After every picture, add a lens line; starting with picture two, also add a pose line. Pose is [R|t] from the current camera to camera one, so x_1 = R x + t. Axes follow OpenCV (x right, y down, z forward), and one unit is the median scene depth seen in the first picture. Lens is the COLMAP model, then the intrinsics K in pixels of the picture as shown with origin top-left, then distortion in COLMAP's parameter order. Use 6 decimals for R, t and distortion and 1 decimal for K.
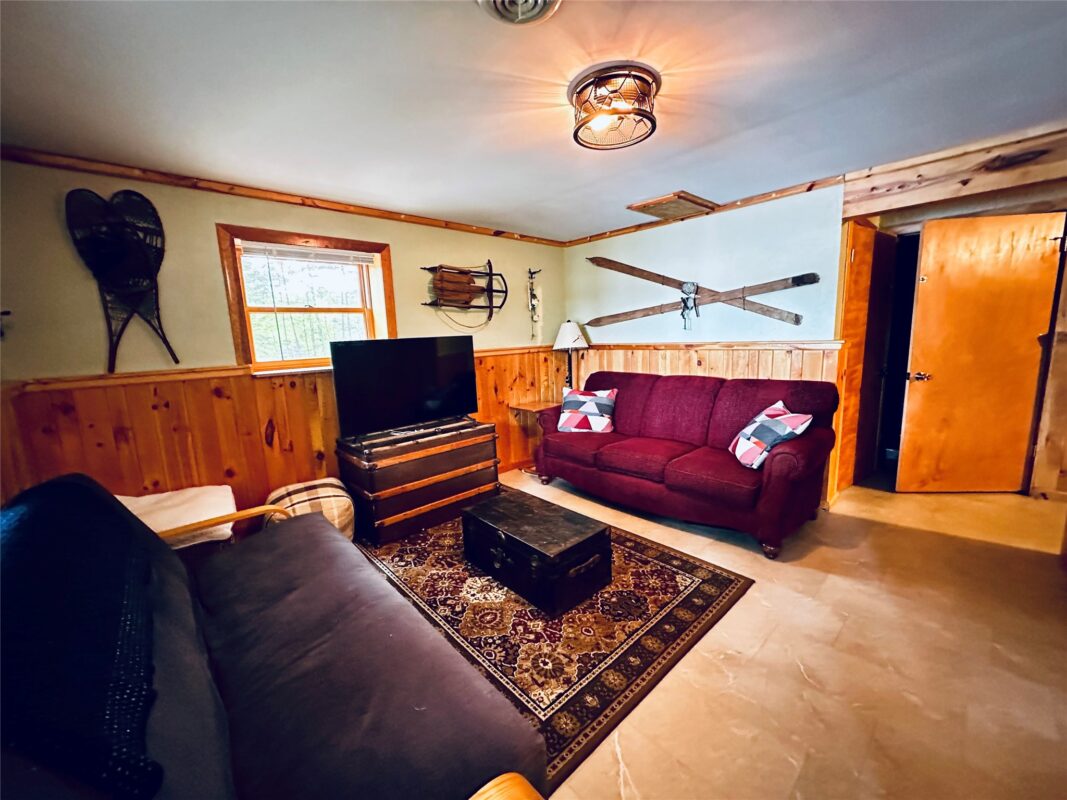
lens RADIAL K [[422.6, 0, 535.4], [0, 422.6, 399.1], [0, 0, 1]] dist [-0.003986, 0.000888]
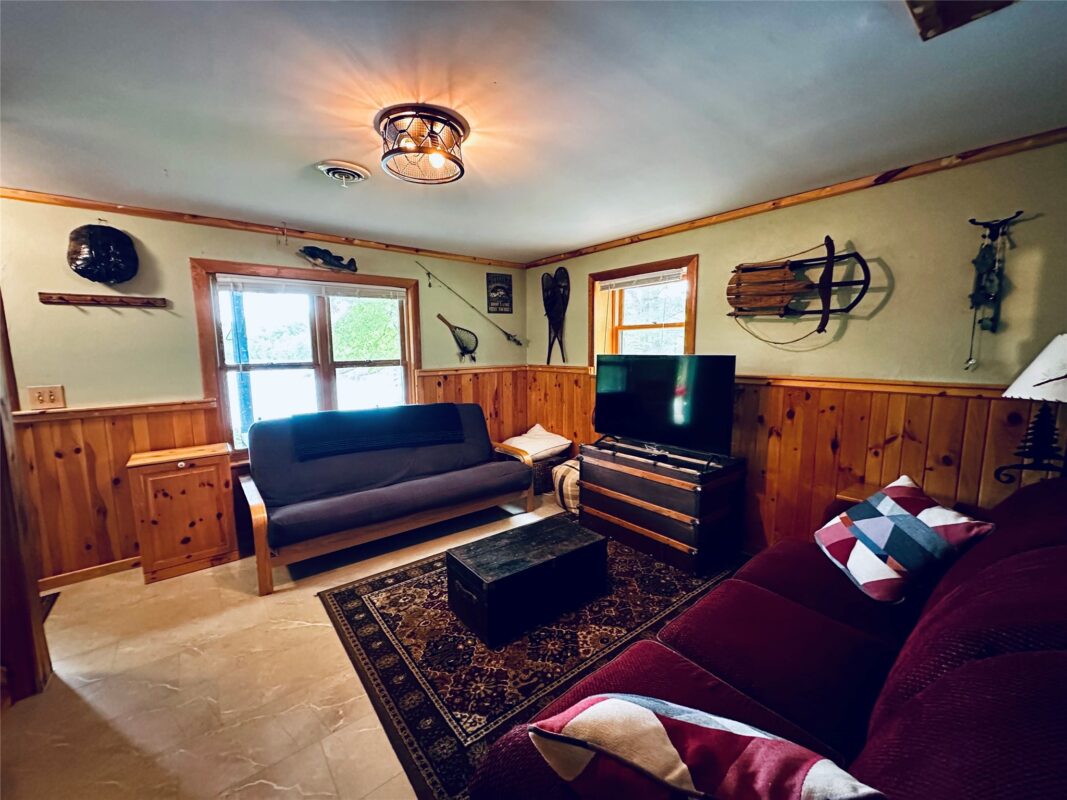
lens RADIAL K [[422.6, 0, 530.8], [0, 422.6, 400.0], [0, 0, 1]] dist [-0.003986, 0.000888]
pose [[-0.069947, 0.162602, -0.984209, 0.910447], [-0.142736, 0.974842, 0.171199, -0.219473], [0.987286, 0.152457, -0.044978, 1.003103]]
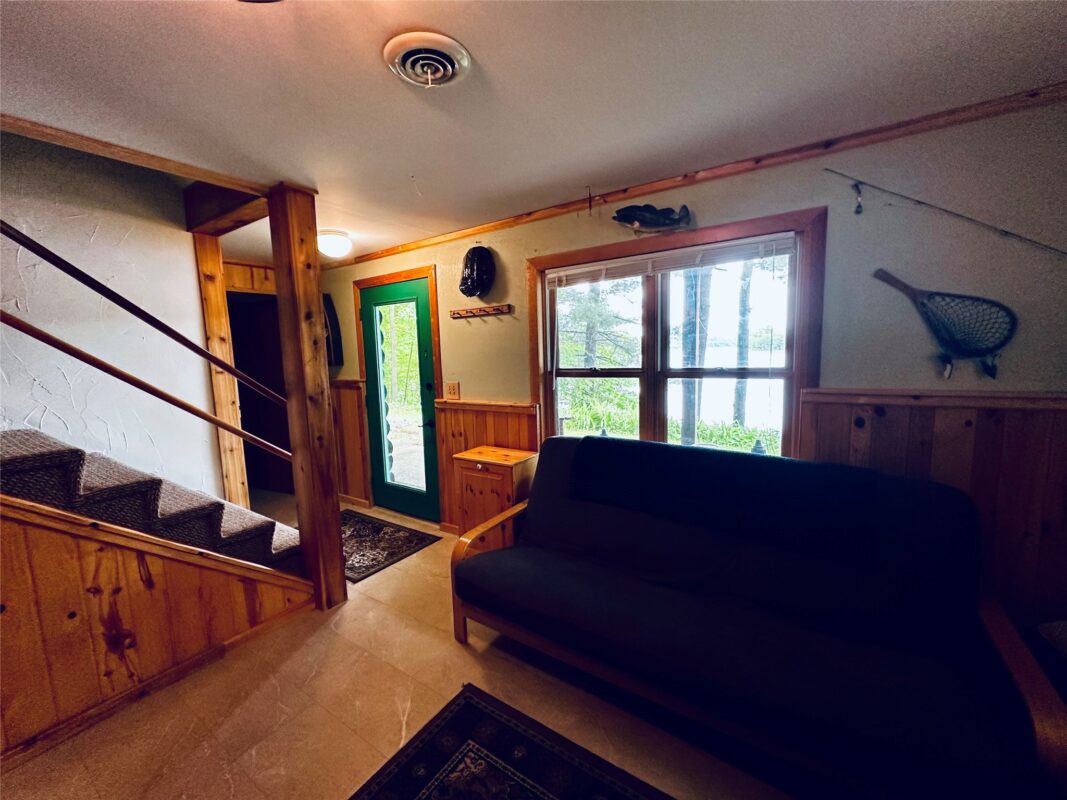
lens RADIAL K [[422.6, 0, 535.4], [0, 422.6, 399.6], [0, 0, 1]] dist [-0.003986, 0.000888]
pose [[-0.970189, 0.096732, -0.222209, 0.006876], [0.032991, 0.961070, 0.274327, -0.216553], [0.240094, 0.258818, -0.935611, 1.133245]]
